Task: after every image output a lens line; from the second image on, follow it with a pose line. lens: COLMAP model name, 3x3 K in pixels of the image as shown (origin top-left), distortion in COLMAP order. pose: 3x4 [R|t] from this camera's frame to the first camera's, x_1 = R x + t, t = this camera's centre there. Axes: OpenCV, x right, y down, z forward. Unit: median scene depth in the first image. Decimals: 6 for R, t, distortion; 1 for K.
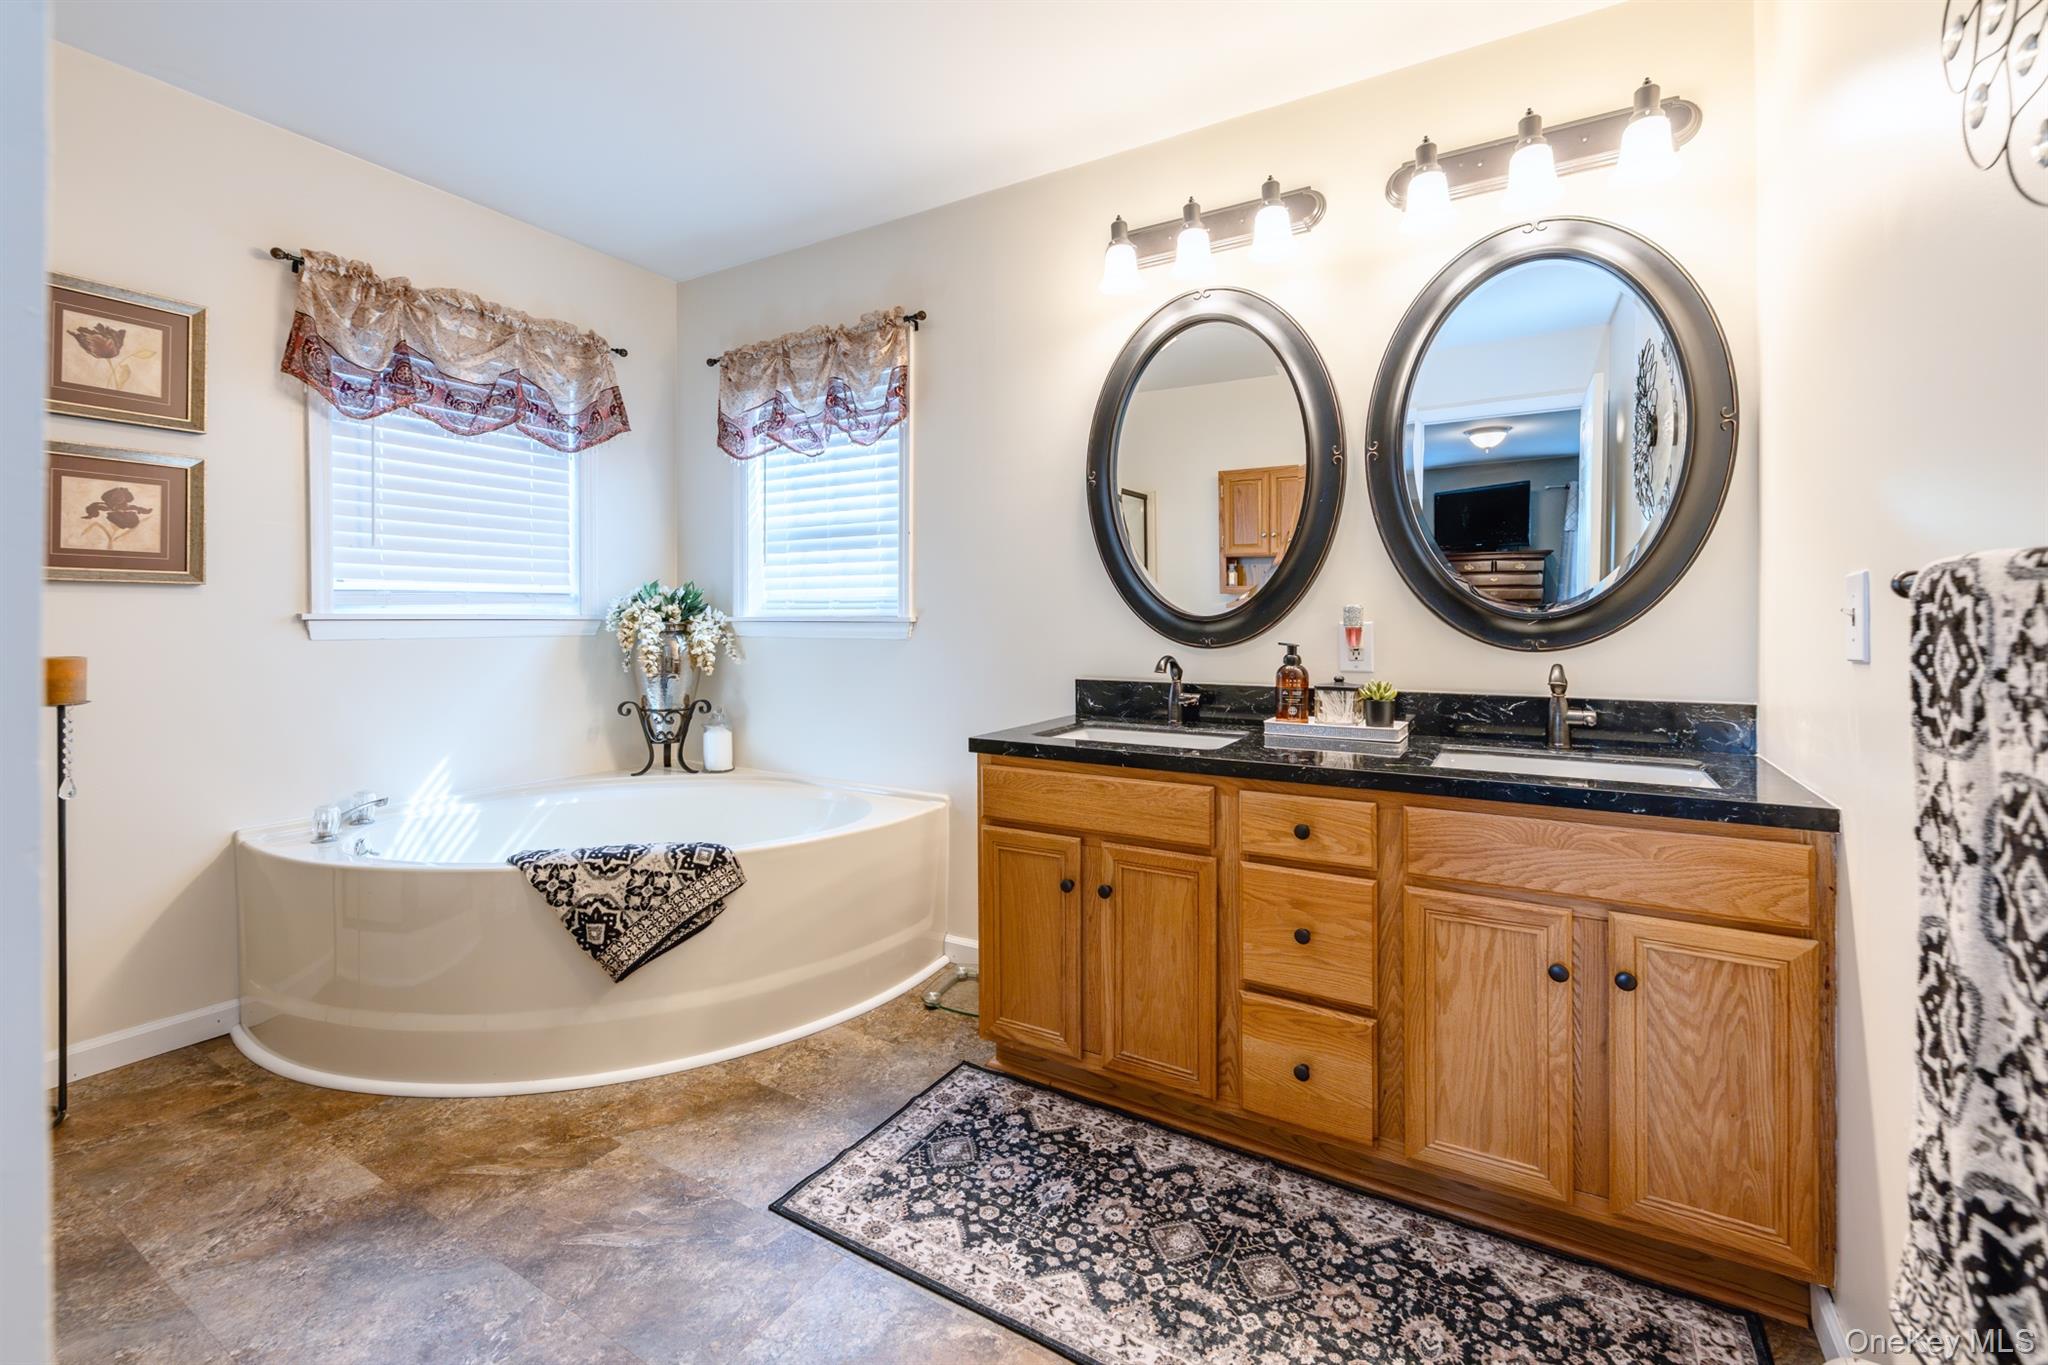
lens RADIAL K [[867.7, 0, 1049.5], [0, 867.7, 622.7], [0, 0, 1]] dist [0.002960, -0.002655]
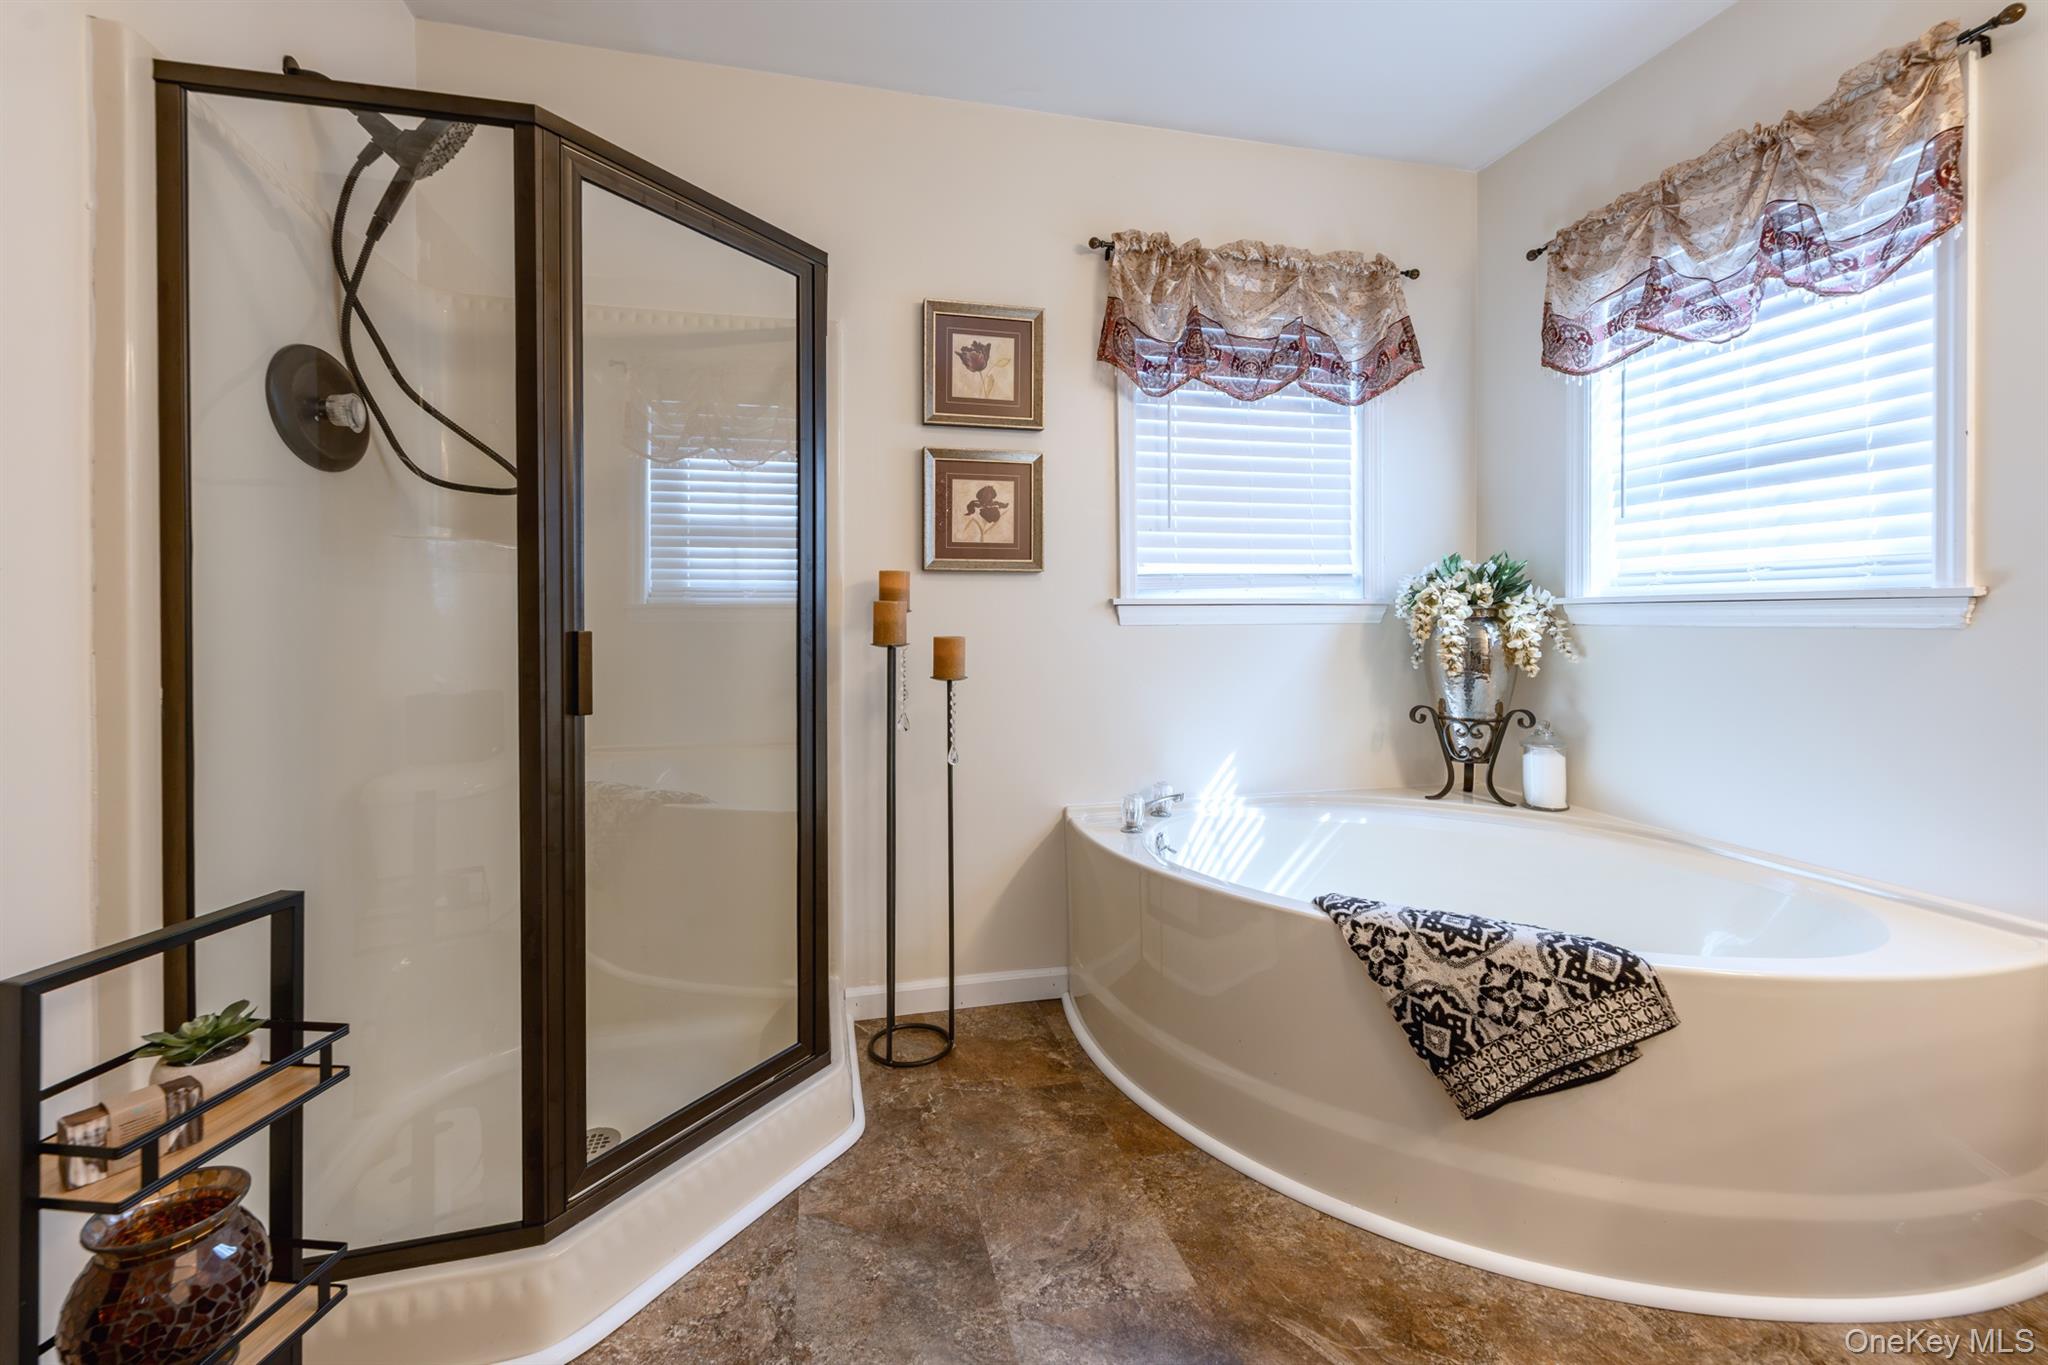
lens RADIAL K [[877.7, 0, 1024.0], [0, 877.7, 656.4], [0, 0, 1]] dist [0.000847, -0.000403]
pose [[0.695290, 0.027845, -0.718189, -0.185095], [0.003507, 0.999106, 0.042133, 0.011861], [0.718720, -0.031813, 0.694571, 0.200824]]
